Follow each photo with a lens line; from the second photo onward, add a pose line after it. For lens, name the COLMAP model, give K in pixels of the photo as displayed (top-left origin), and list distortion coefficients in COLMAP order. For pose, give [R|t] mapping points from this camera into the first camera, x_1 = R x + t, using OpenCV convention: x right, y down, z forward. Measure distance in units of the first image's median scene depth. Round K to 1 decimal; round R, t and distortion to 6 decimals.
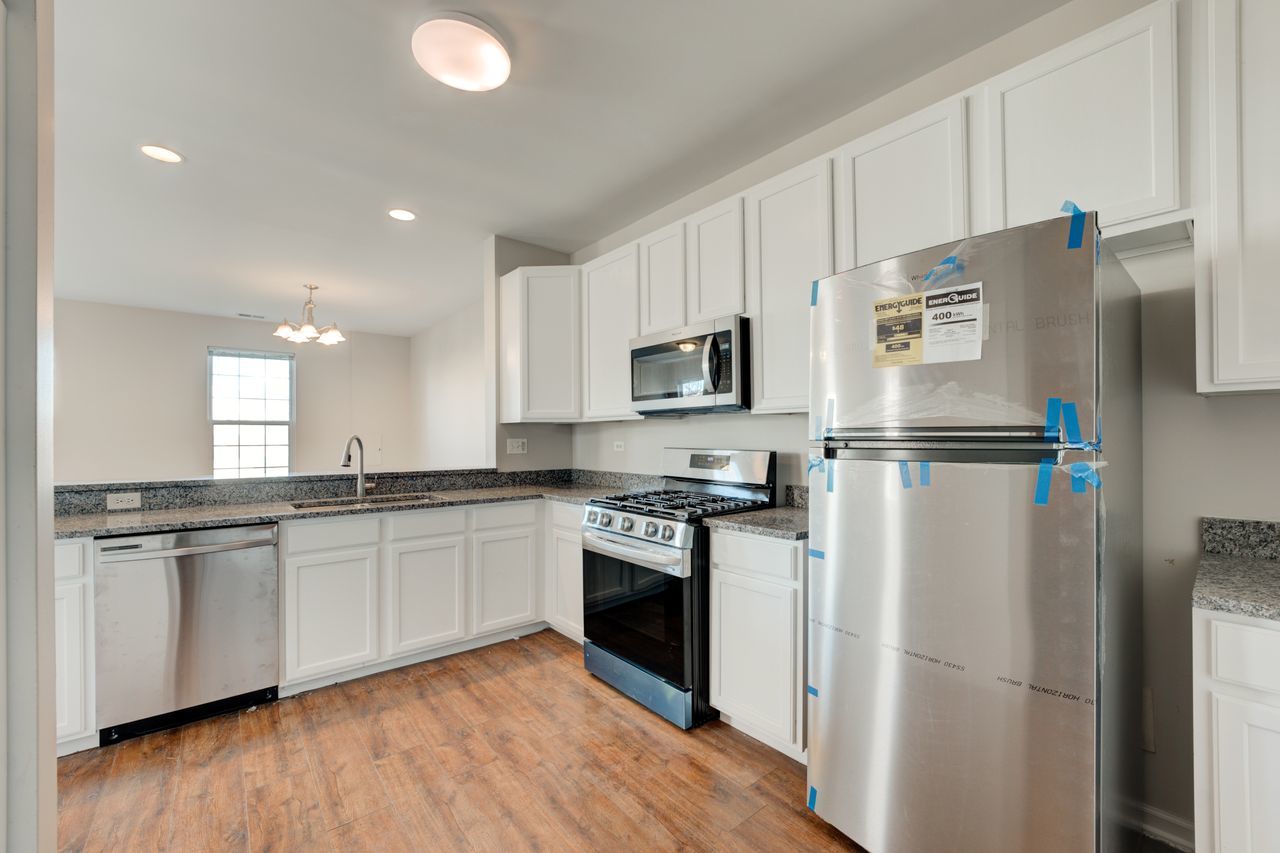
lens RADIAL K [[518.9, 0, 638.0], [0, 518.9, 436.5], [0, 0, 1]] dist [-0.012536, 0.000205]
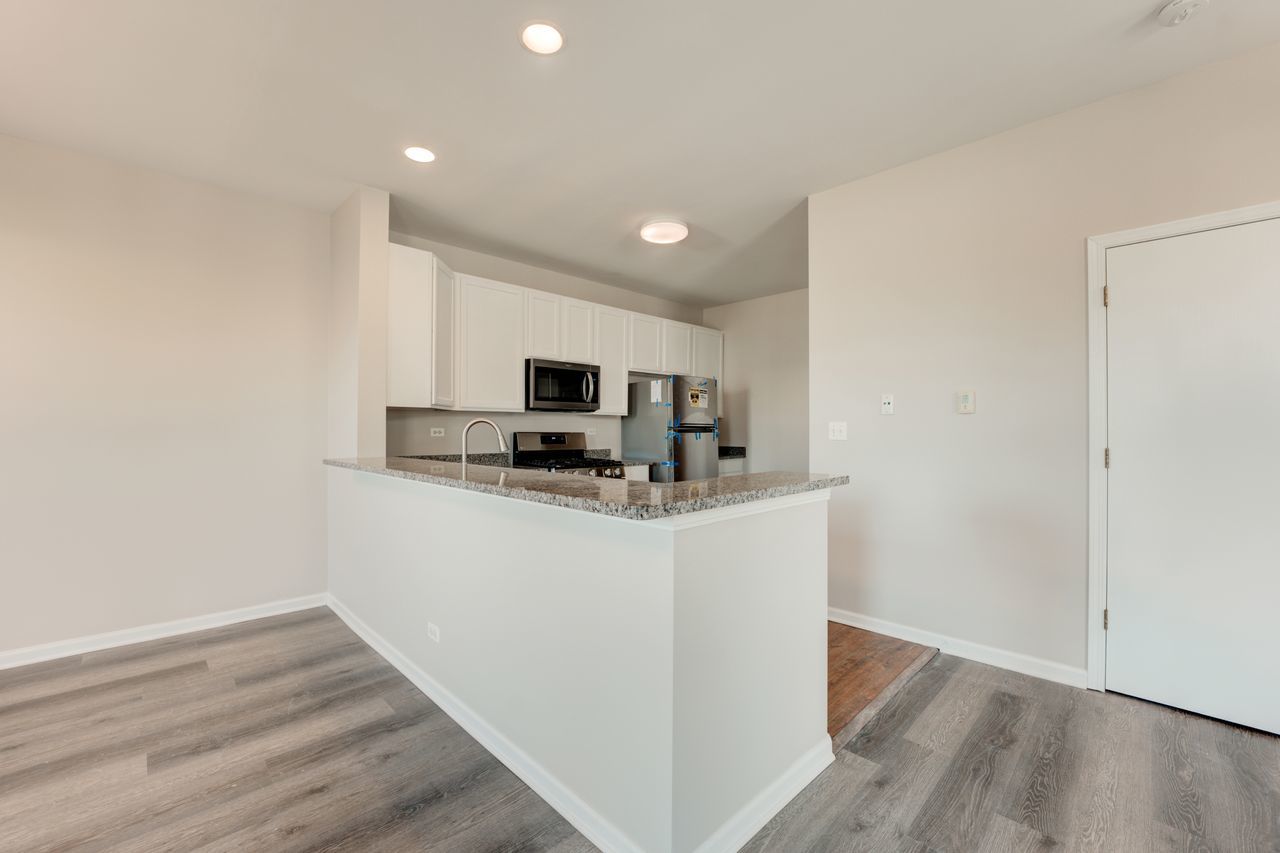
lens RADIAL K [[522.7, 0, 641.4], [0, 522.7, 427.8], [0, 0, 1]] dist [-0.012567, 0.000358]
pose [[-0.089768, 0.006098, 0.995944, -1.811575], [-0.004788, 0.999967, -0.006554, 0.022193], [-0.995951, -0.005357, -0.089735, 0.984248]]
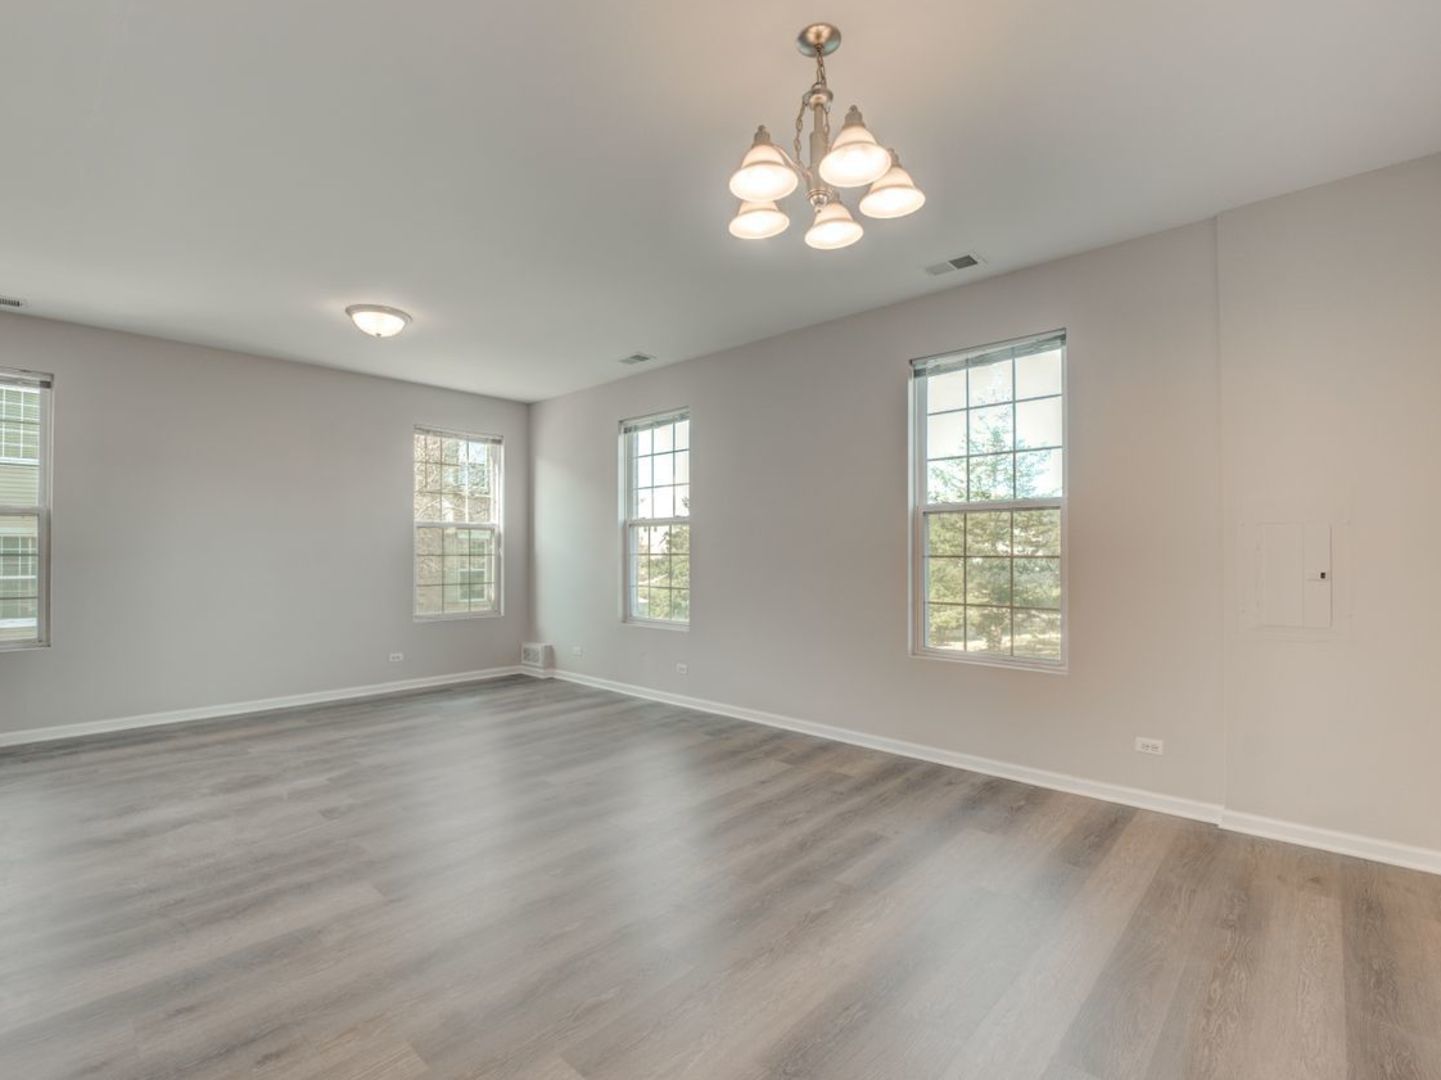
lens RADIAL K [[679.1, 0, 718.9], [0, 679.1, 544.8], [0, 0, 1]] dist [-0.025417, 0.000596]
pose [[0.115567, -0.005135, -0.993286, -0.498079], [0.004551, 0.999979, -0.004640, 0.019362], [0.993289, -0.003985, 0.115587, 1.789495]]
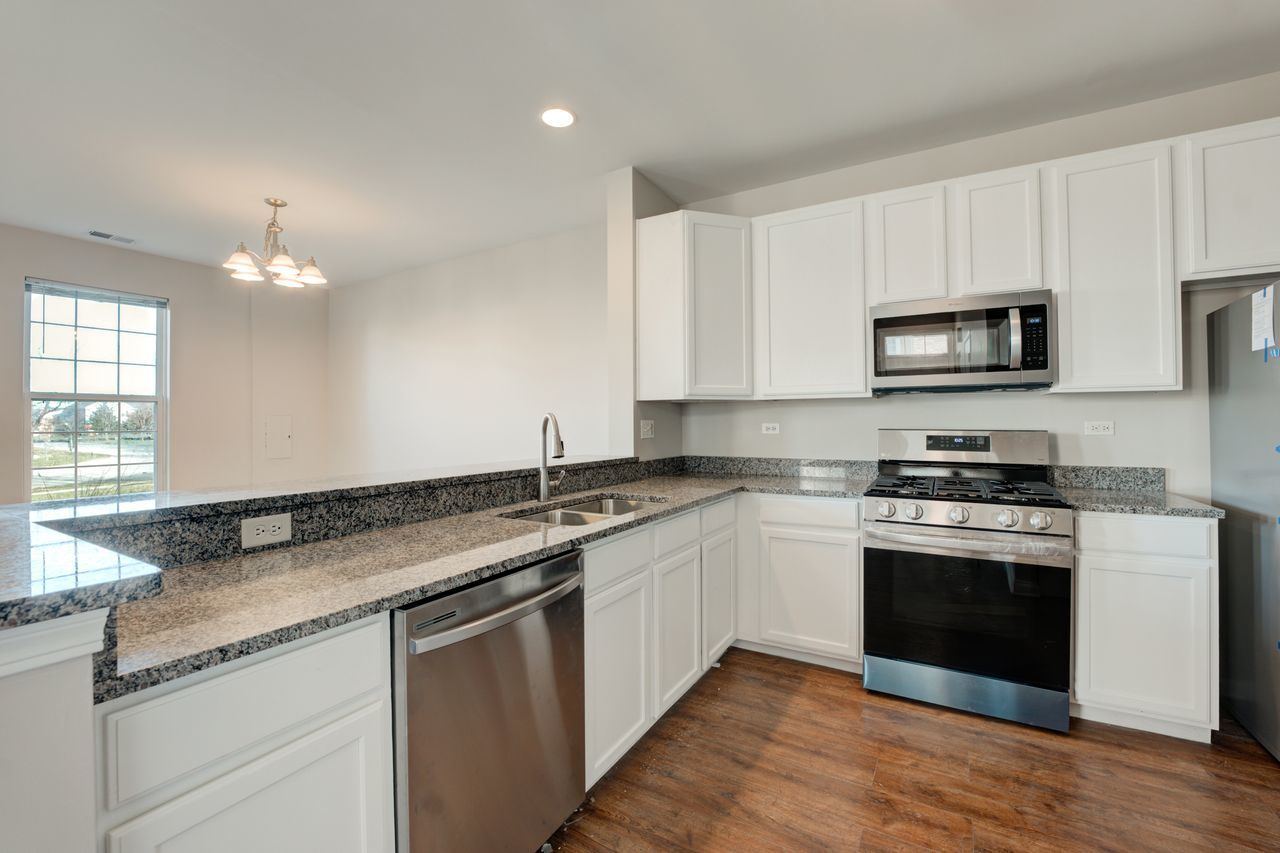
lens RADIAL K [[531.1, 0, 640.4], [0, 531.1, 417.4], [0, 0, 1]] dist [-0.024202, 0.000463]
pose [[0.938390, 0.002813, 0.345568, -0.830564], [0.000000, 0.999967, -0.008139, 0.011233], [-0.345579, 0.007638, 0.938359, 0.345014]]
